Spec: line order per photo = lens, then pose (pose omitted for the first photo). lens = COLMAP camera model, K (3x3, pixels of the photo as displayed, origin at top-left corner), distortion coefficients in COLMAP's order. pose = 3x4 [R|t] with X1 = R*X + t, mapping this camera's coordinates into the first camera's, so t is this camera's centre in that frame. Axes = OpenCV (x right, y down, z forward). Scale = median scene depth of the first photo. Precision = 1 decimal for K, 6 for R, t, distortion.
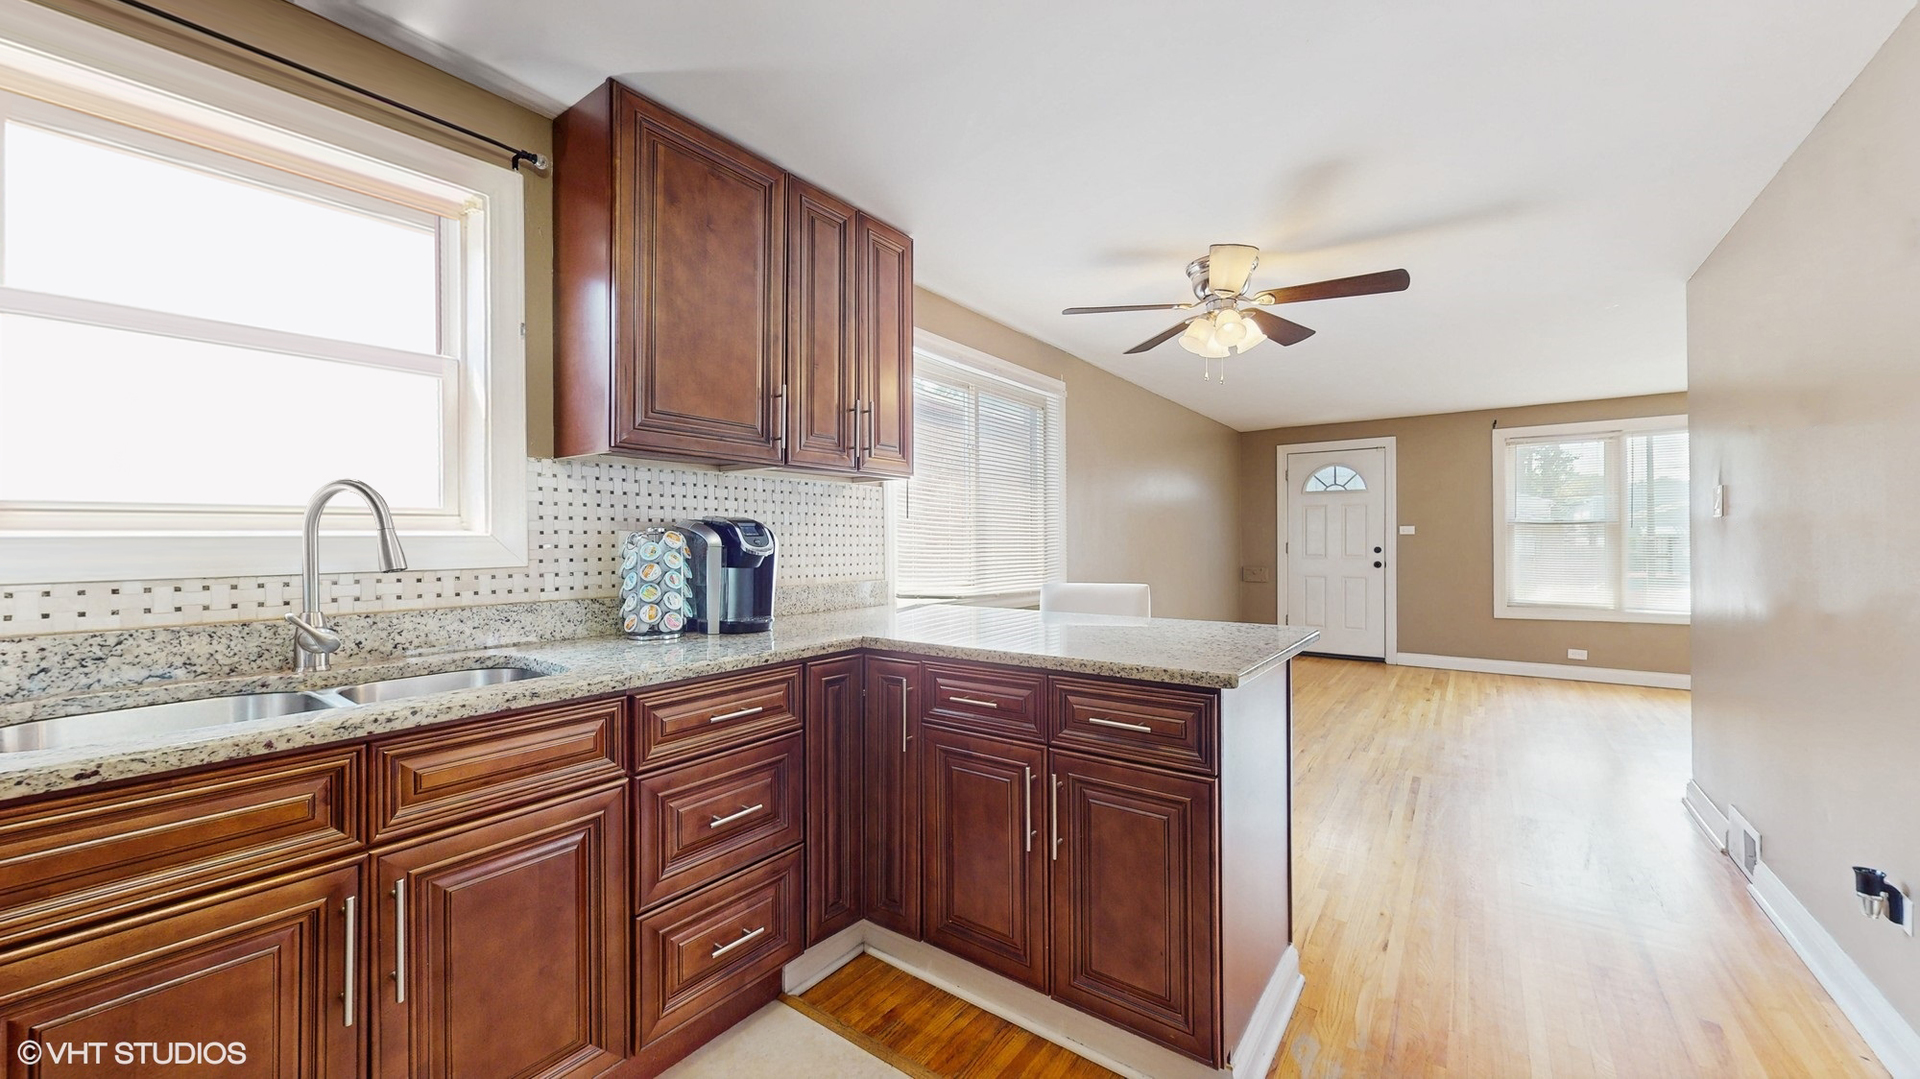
lens RADIAL K [[702.8, 0, 958.6], [0, 702.8, 542.6], [0, 0, 1]] dist [0.000213, -0.000119]
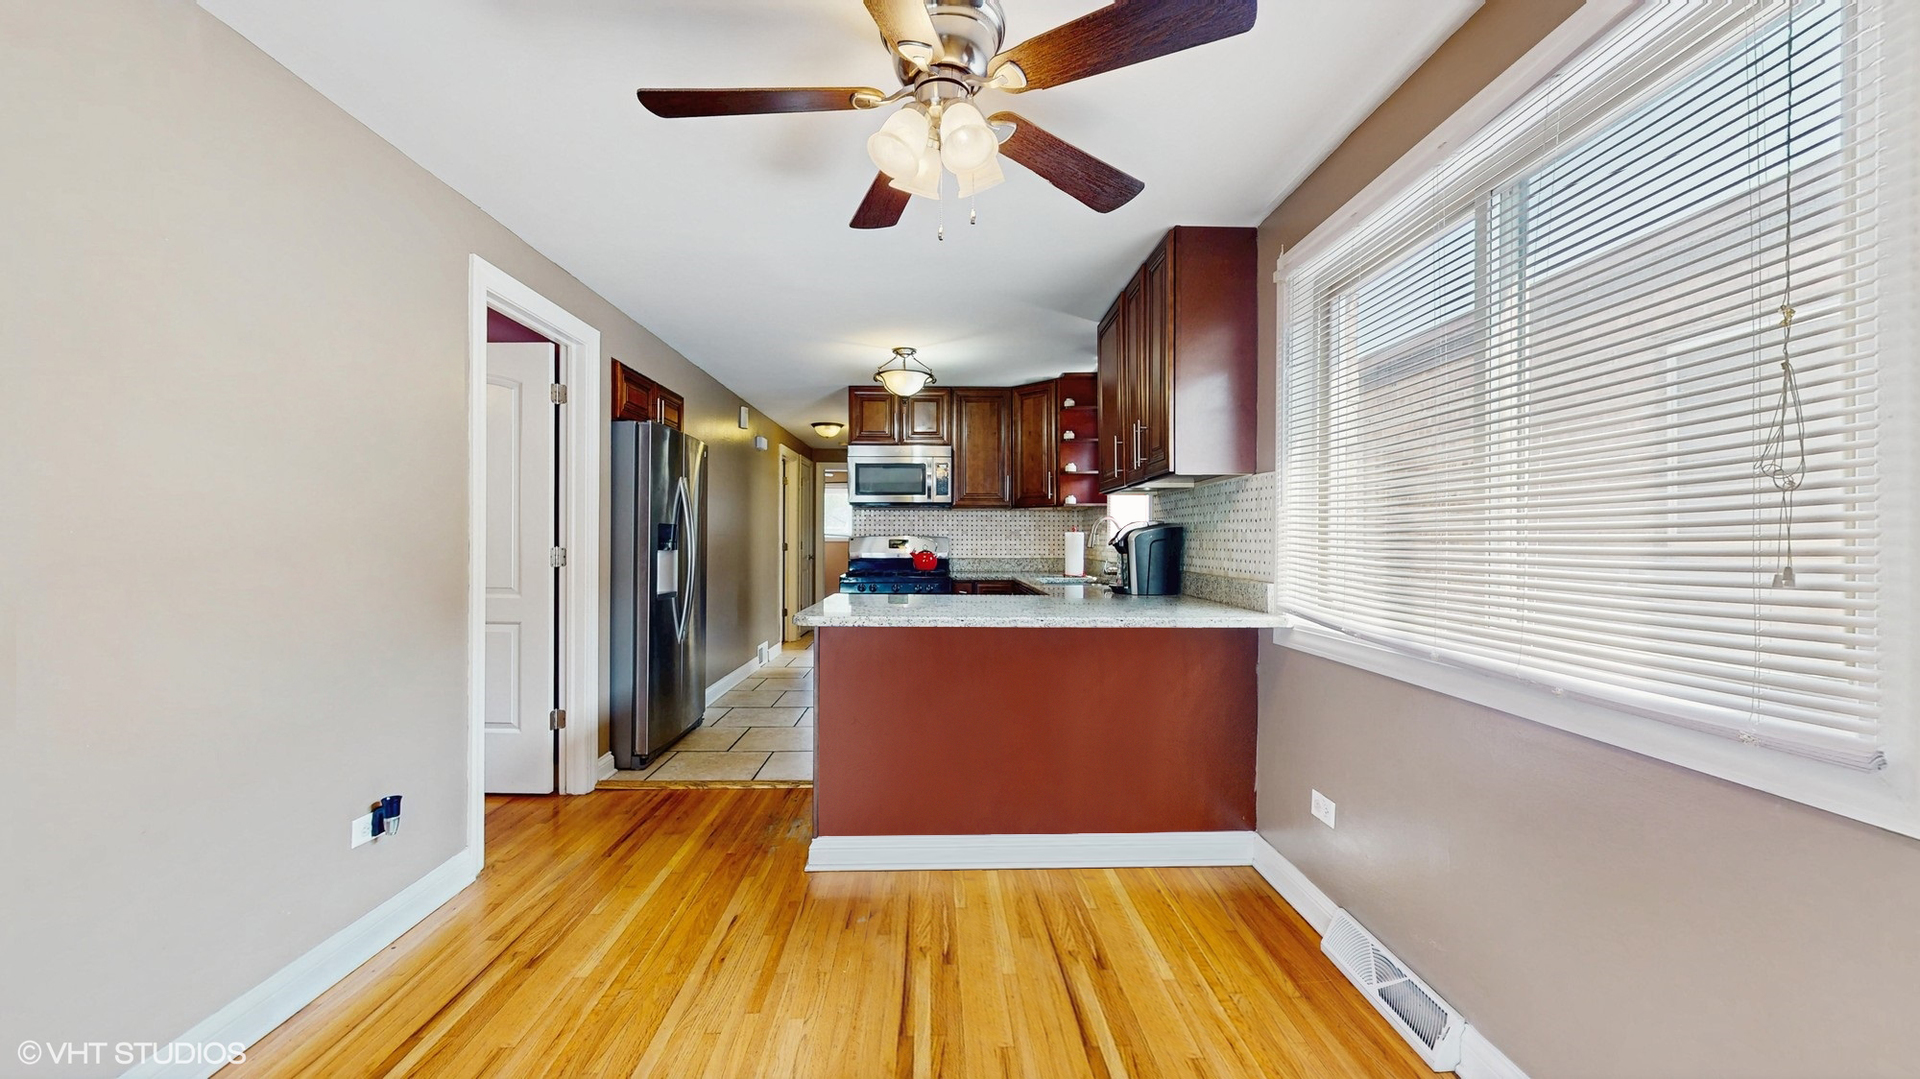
lens RADIAL K [[702.8, 0, 958.6], [0, 702.8, 542.6], [0, 0, 1]] dist [0.000213, -0.000119]
pose [[-0.787196, 0.002438, -0.616698, 1.080436], [-0.002054, 0.999976, 0.006575, 0.000101], [0.616699, 0.006442, -0.787172, 2.219110]]
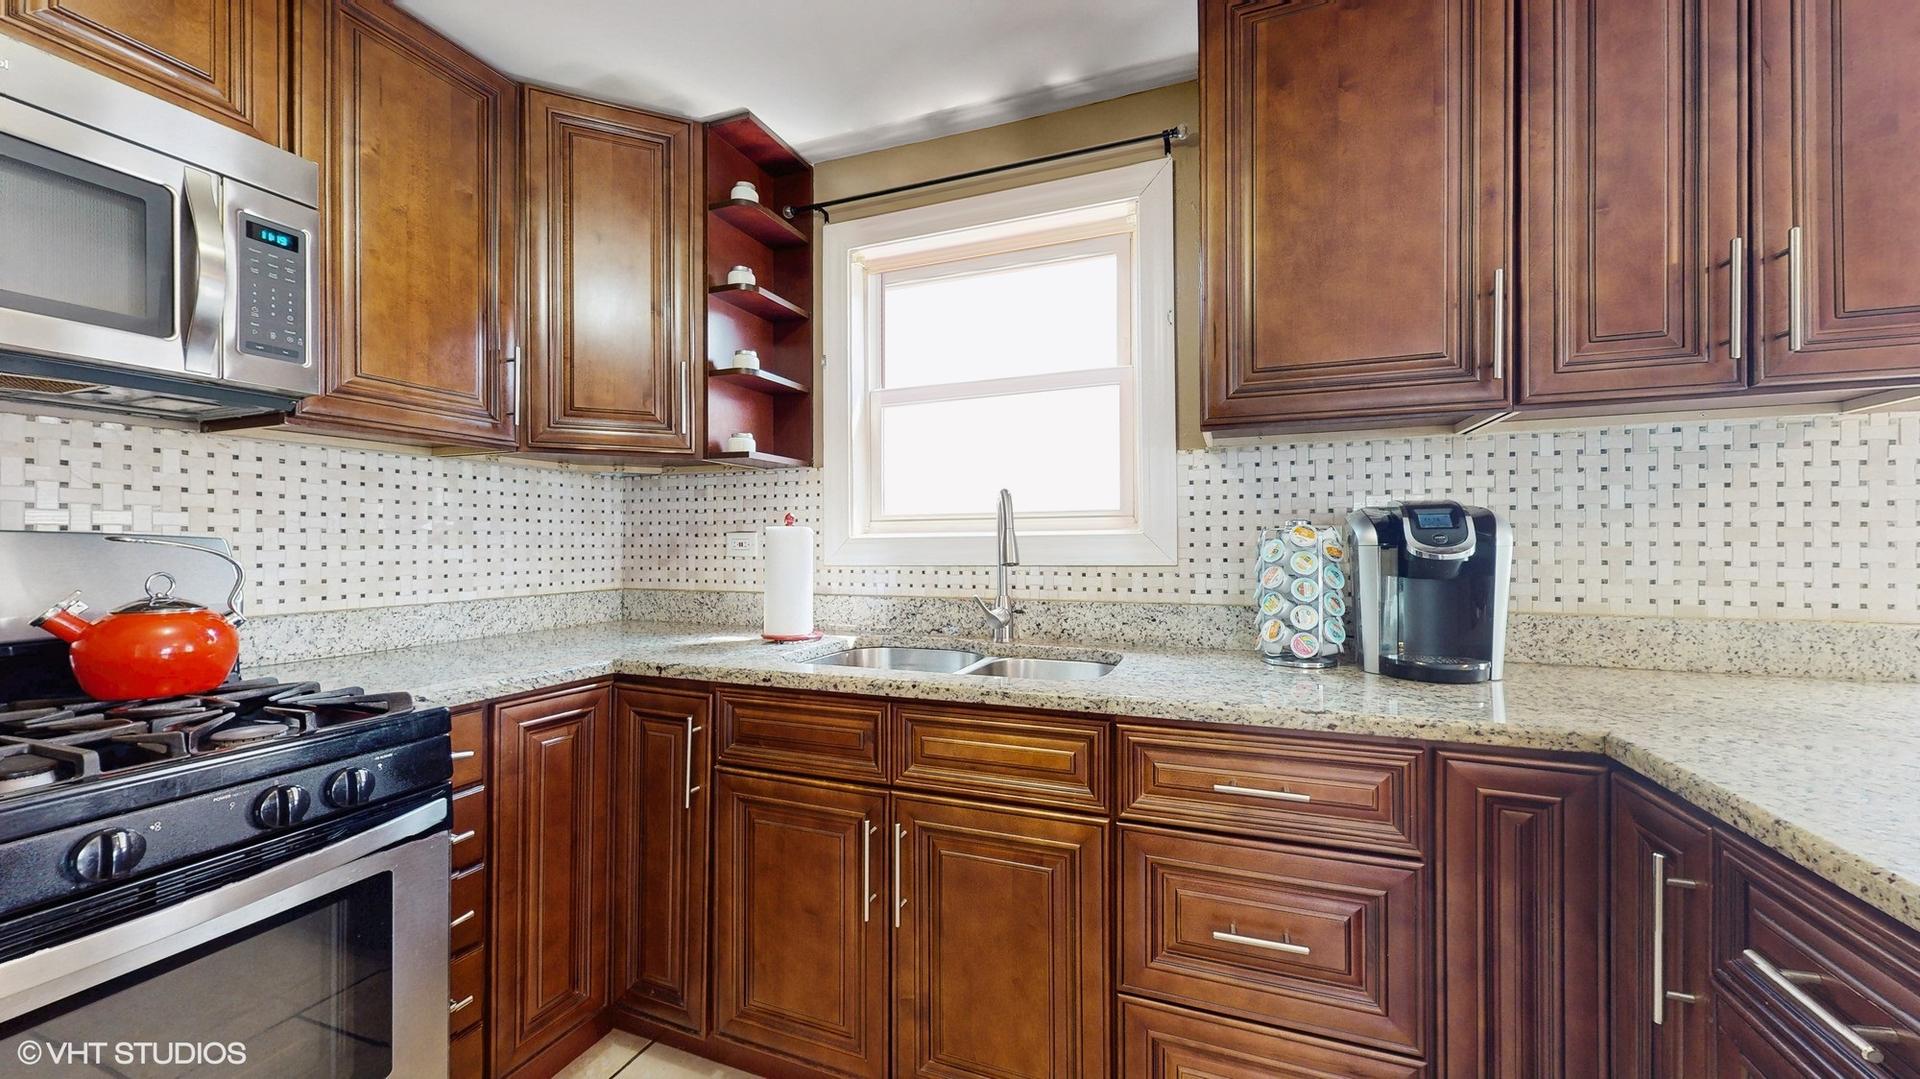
lens RADIAL K [[702.8, 0, 958.6], [0, 702.8, 542.6], [0, 0, 1]] dist [0.000213, -0.000119]
pose [[0.261117, -0.000263, -0.965307, 0.220062], [0.001150, 0.999999, 0.000039, 0.002419], [0.965306, -0.001120, 0.261117, 0.456250]]
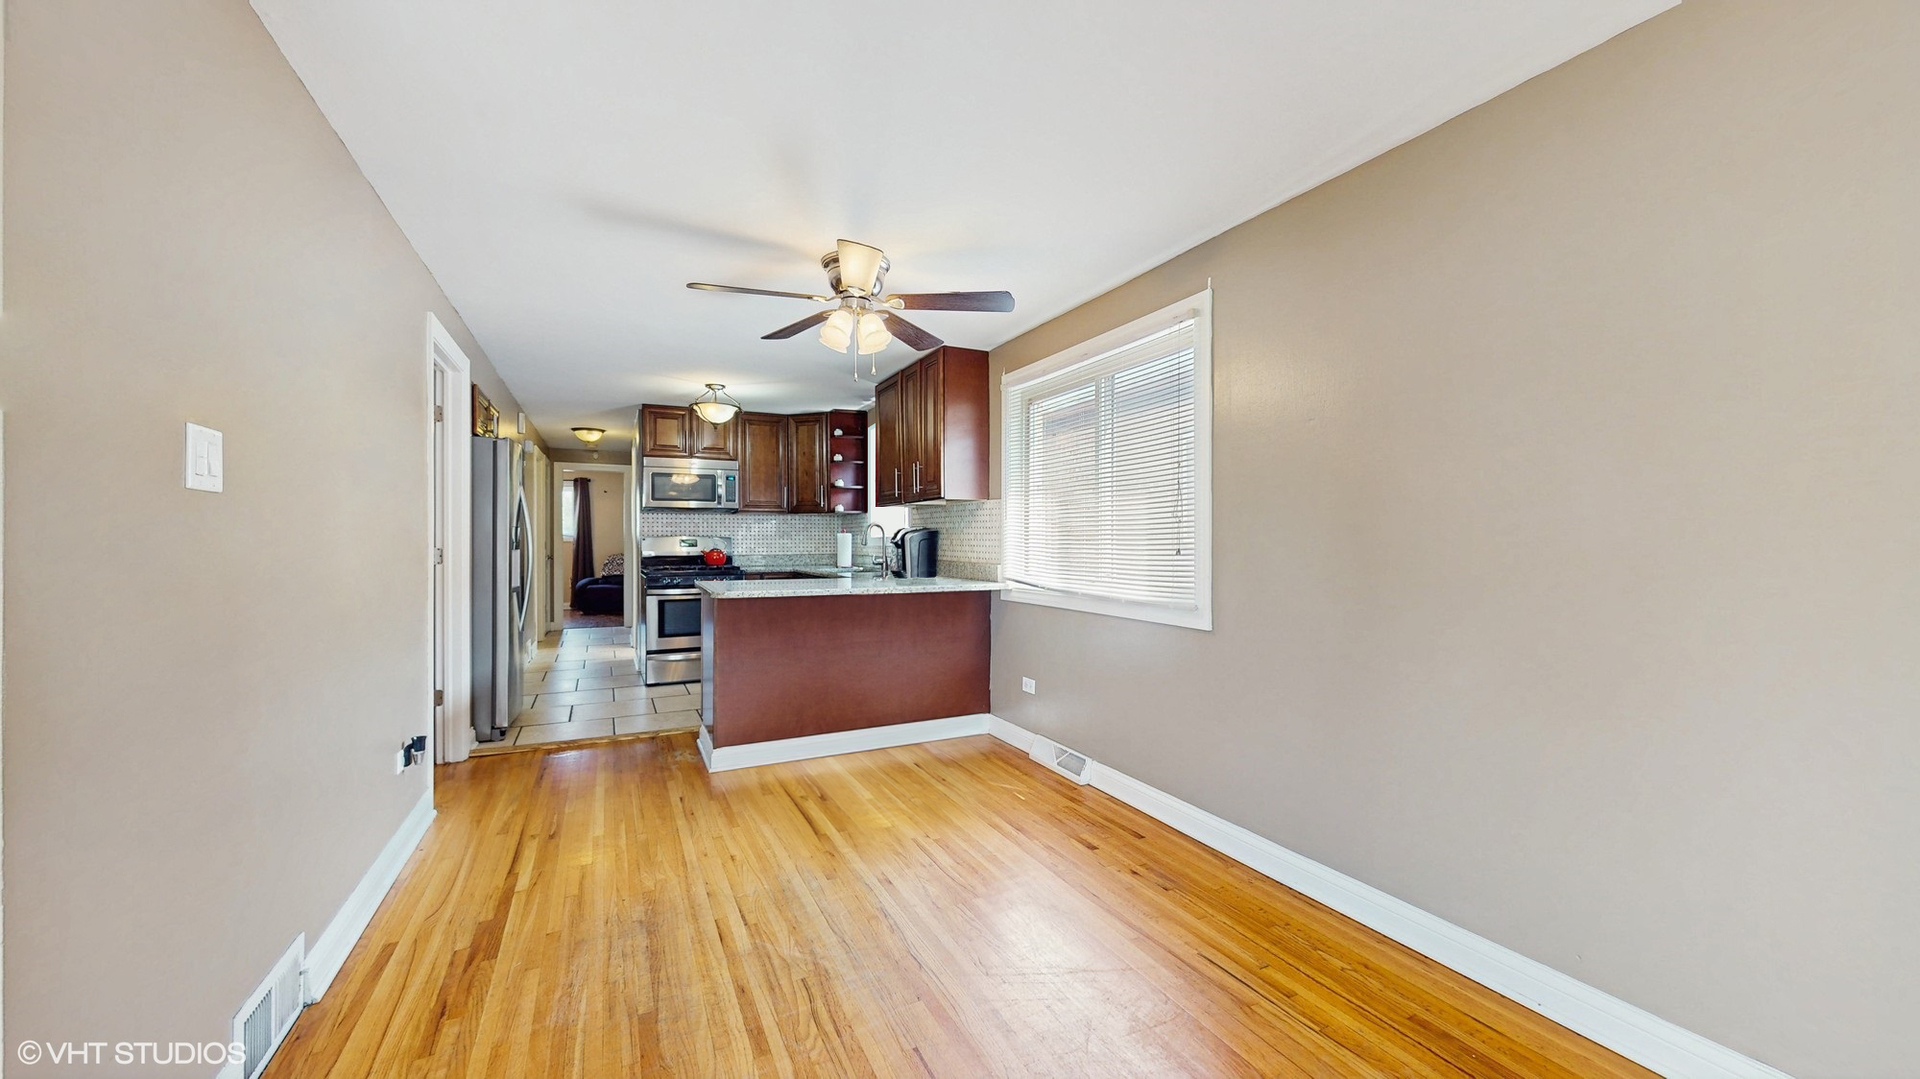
lens RADIAL K [[702.8, 0, 958.6], [0, 702.8, 542.6], [0, 0, 1]] dist [0.000213, -0.000119]
pose [[-0.458540, 0.006648, -0.888649, 1.855723], [-0.000563, 0.999970, 0.007772, -0.004568], [0.888674, 0.004064, -0.458522, 2.457727]]
